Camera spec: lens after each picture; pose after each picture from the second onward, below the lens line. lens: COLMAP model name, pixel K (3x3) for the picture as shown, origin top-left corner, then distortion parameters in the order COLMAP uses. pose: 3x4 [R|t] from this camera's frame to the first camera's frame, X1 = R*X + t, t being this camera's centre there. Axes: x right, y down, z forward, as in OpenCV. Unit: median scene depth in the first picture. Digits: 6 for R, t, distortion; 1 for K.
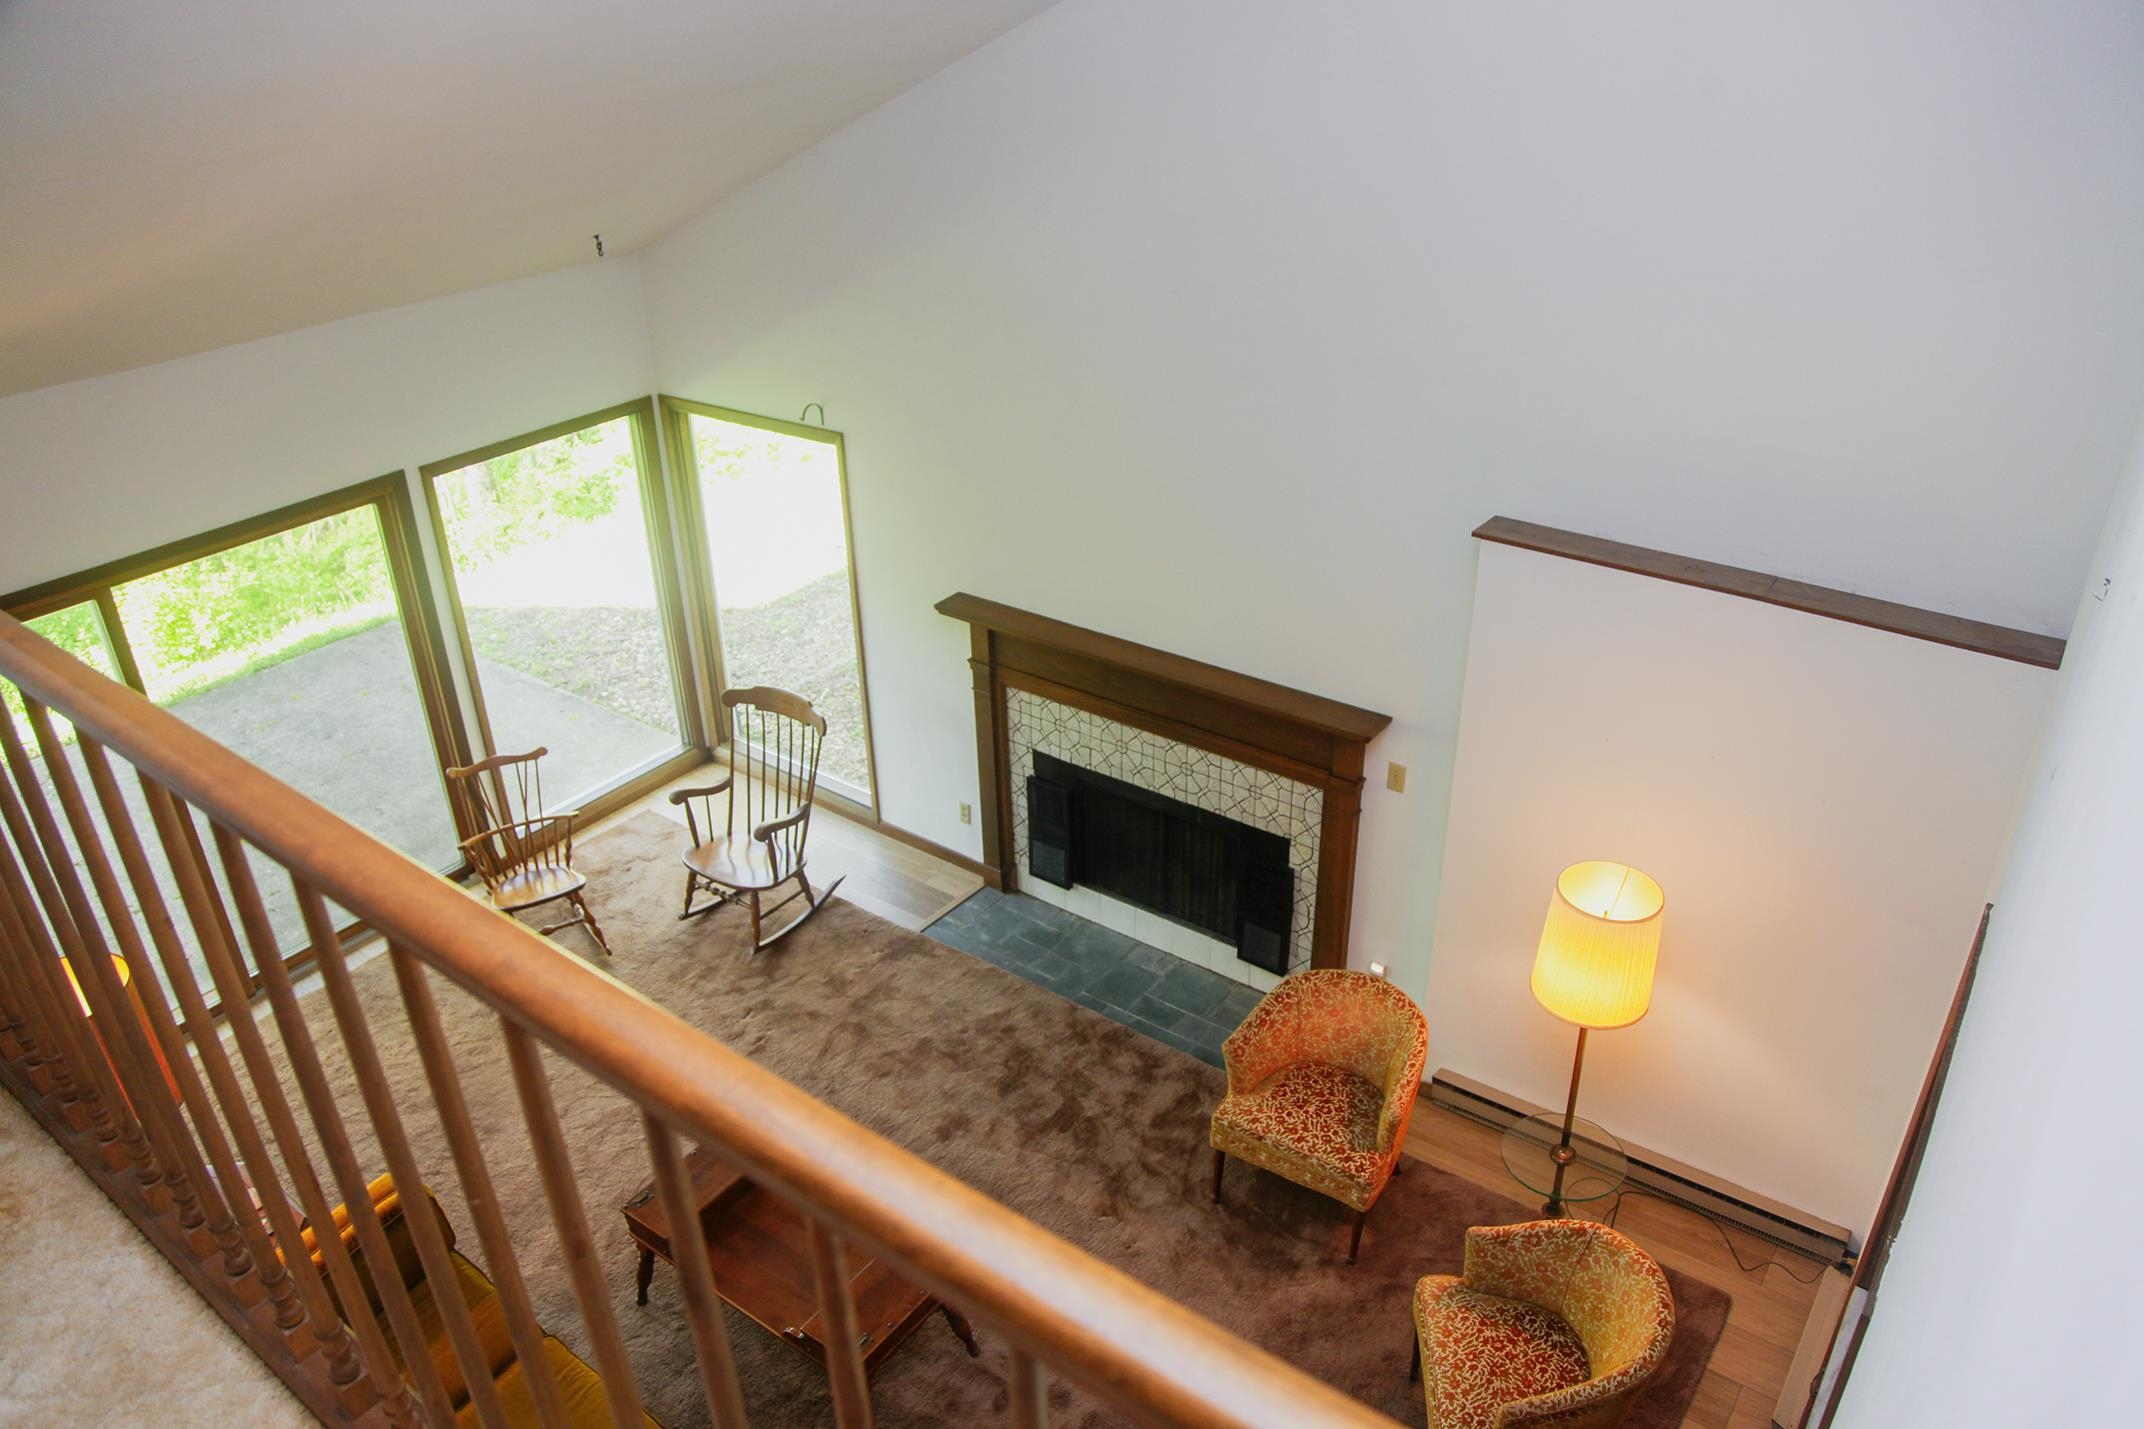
lens RADIAL K [[1459.7, 0, 1074.2], [0, 1459.7, 727.7], [0, 0, 1]] dist [-0.122658, 0.065612]
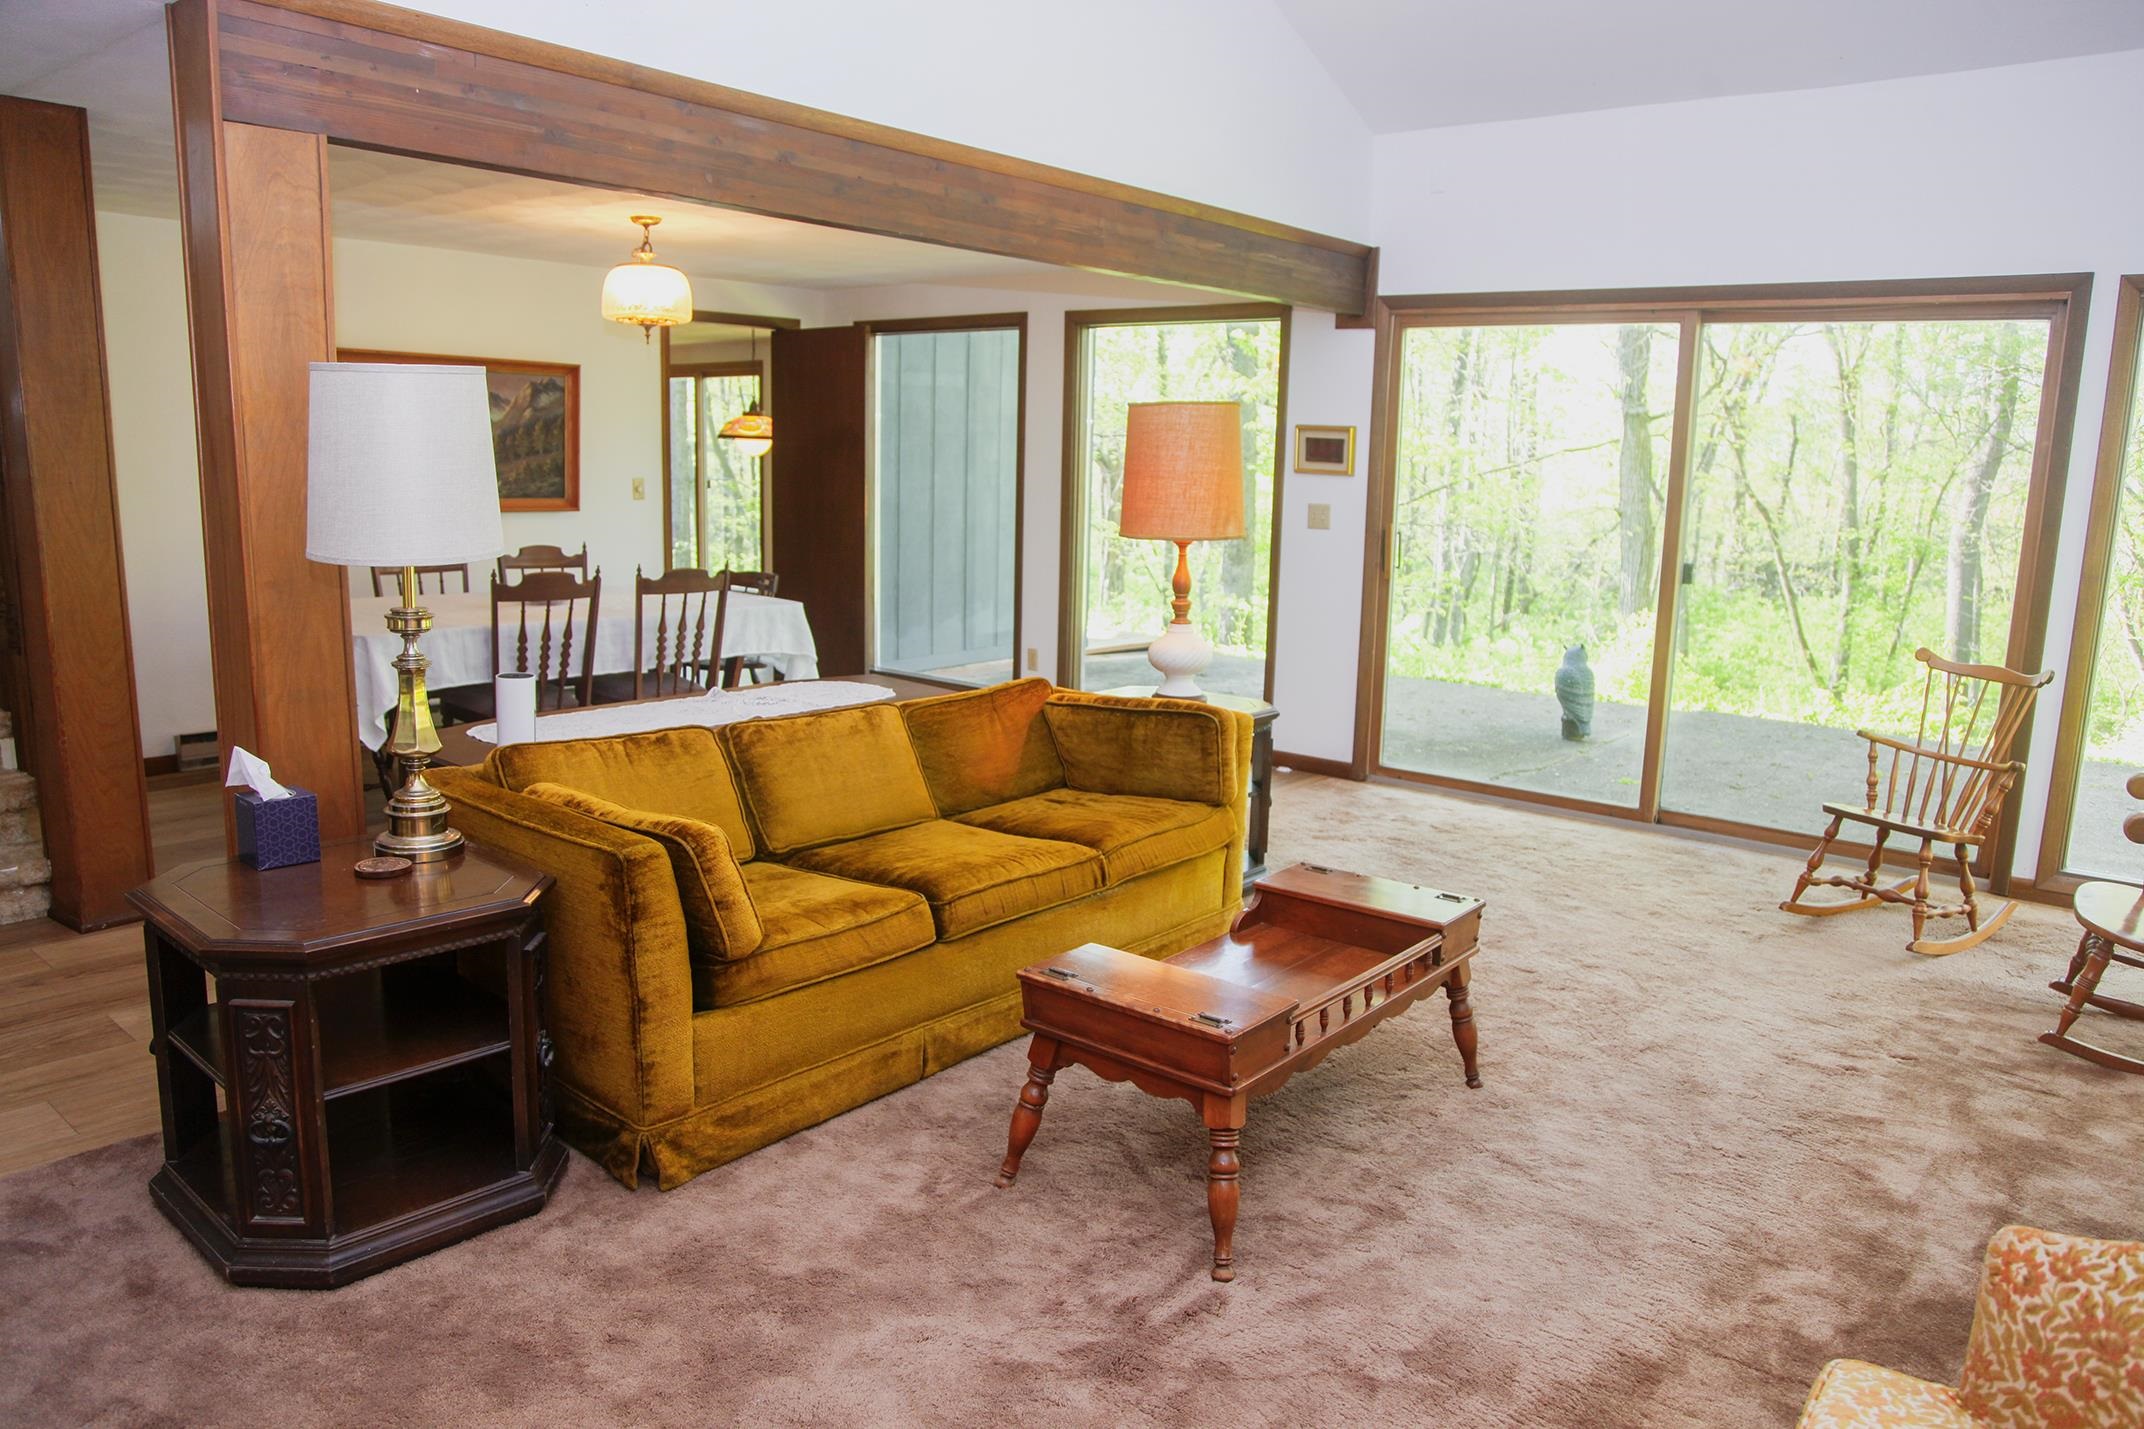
lens RADIAL K [[1459.7, 0, 1074.2], [0, 1459.7, 727.7], [0, 0, 1]] dist [-0.122658, 0.065612]
pose [[-0.050516, 0.209361, -0.976533, 0.320052], [-0.493926, 0.844596, 0.206625, 0.137341], [0.868035, 0.492773, 0.060743, 0.626166]]
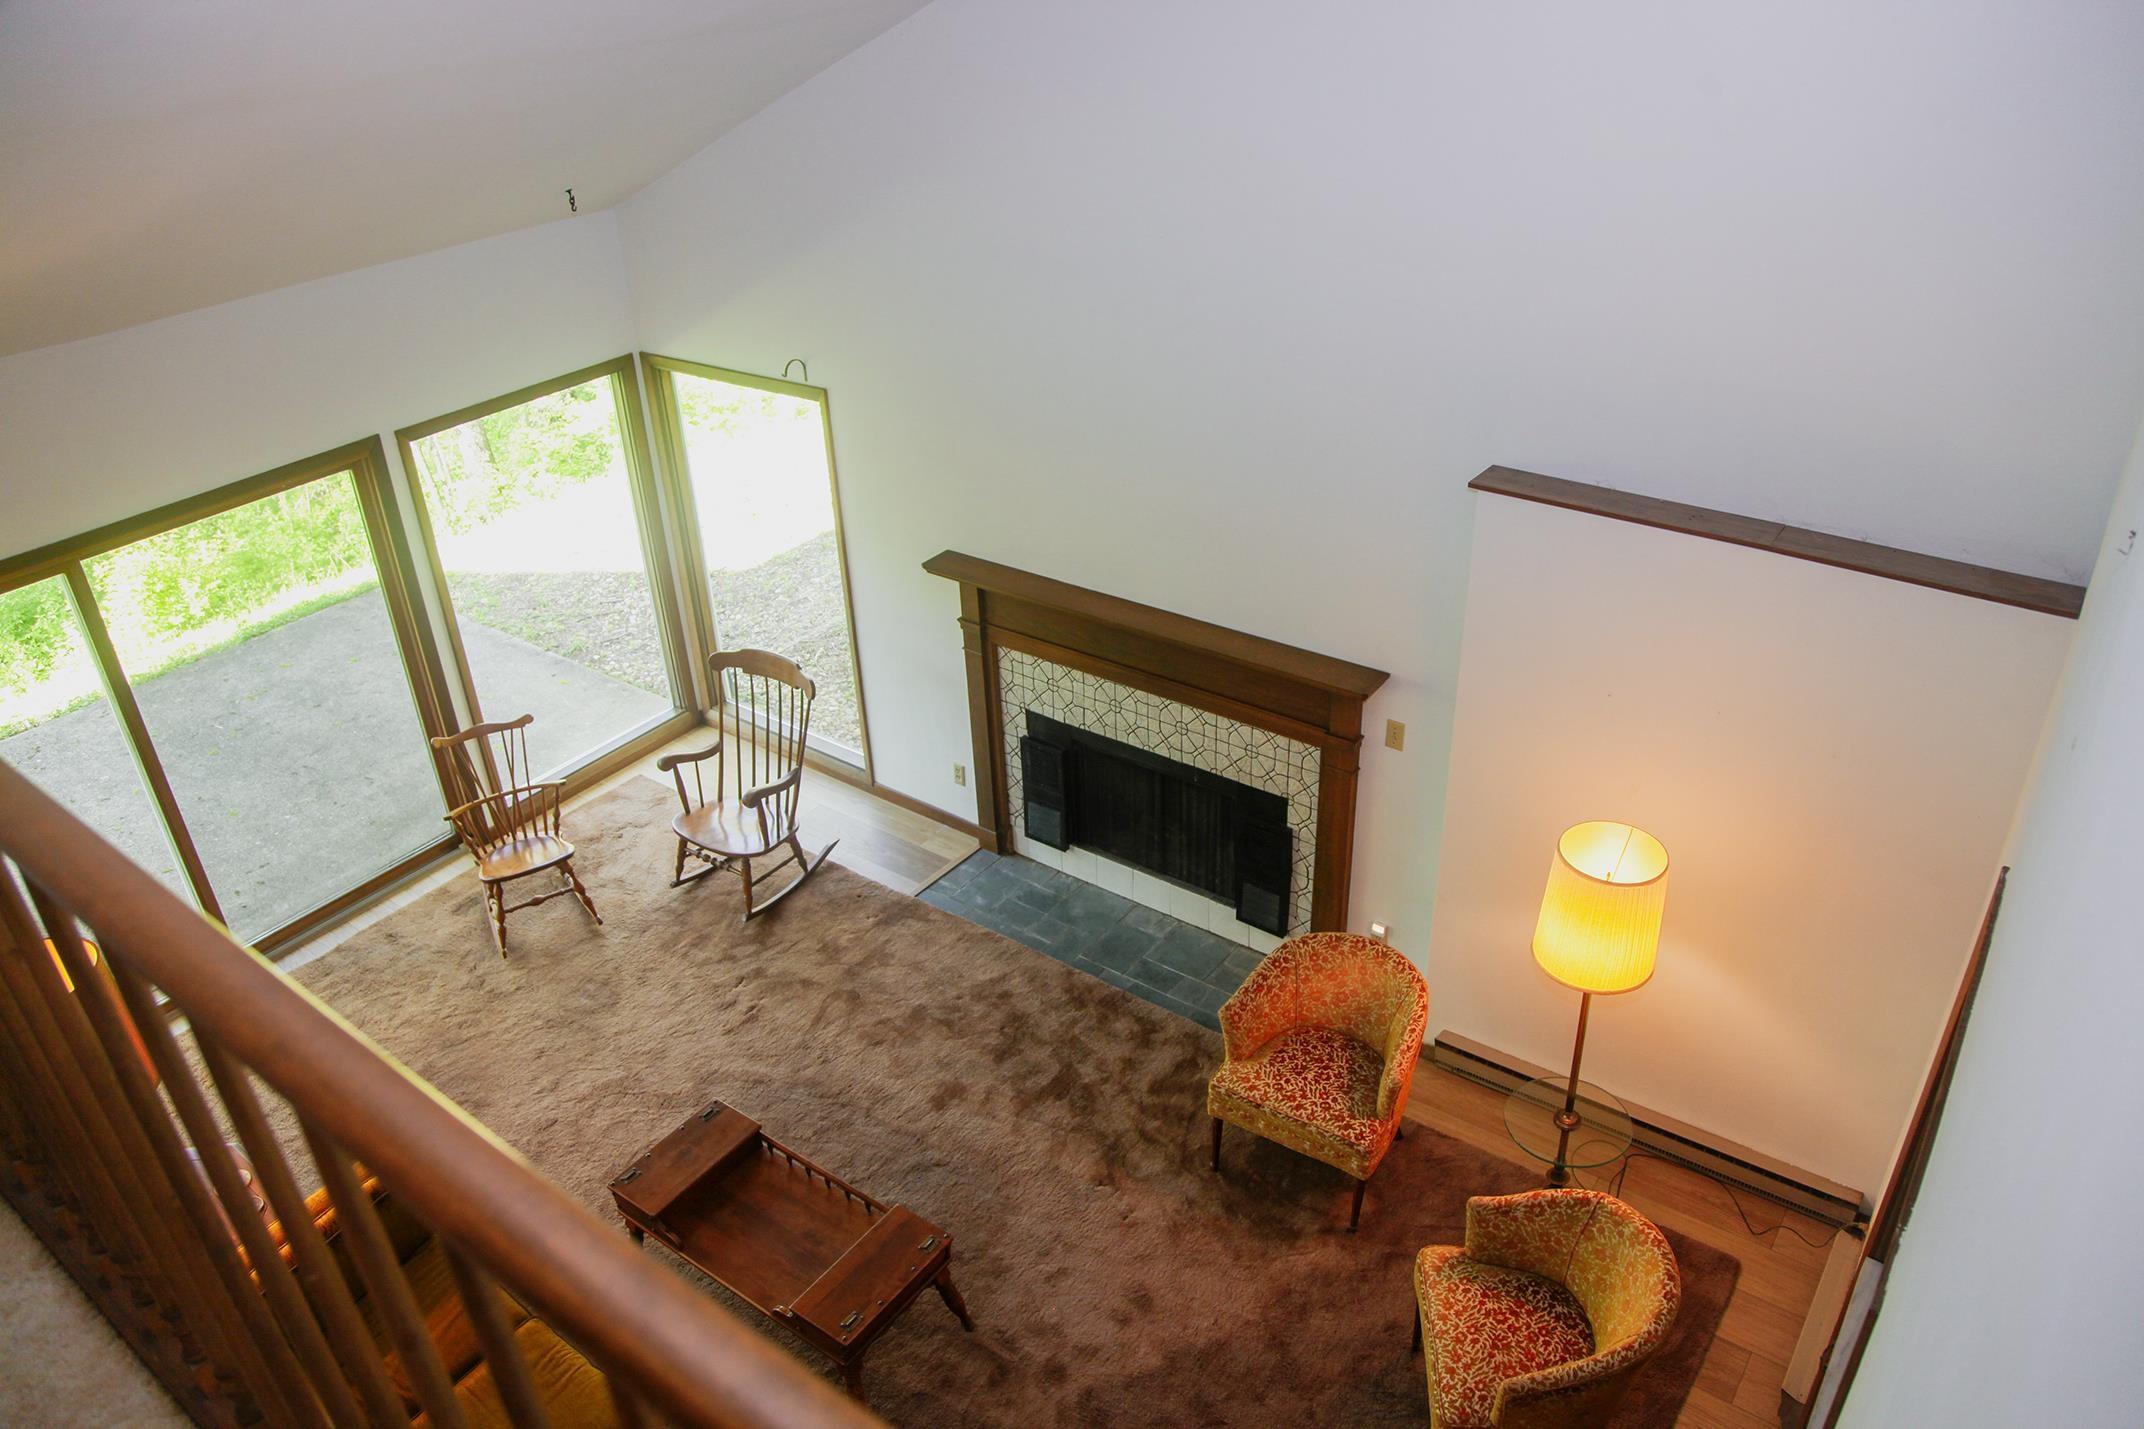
lens RADIAL K [[1463.3, 0, 1075.0], [0, 1463.3, 718.7], [0, 0, 1]] dist [-0.121314, 0.066631]
pose [[0.999876, -0.014267, -0.006656, 0.012008], [0.014447, 0.999508, 0.027832, -0.006281], [0.006256, -0.027924, 0.999590, 0.018465]]
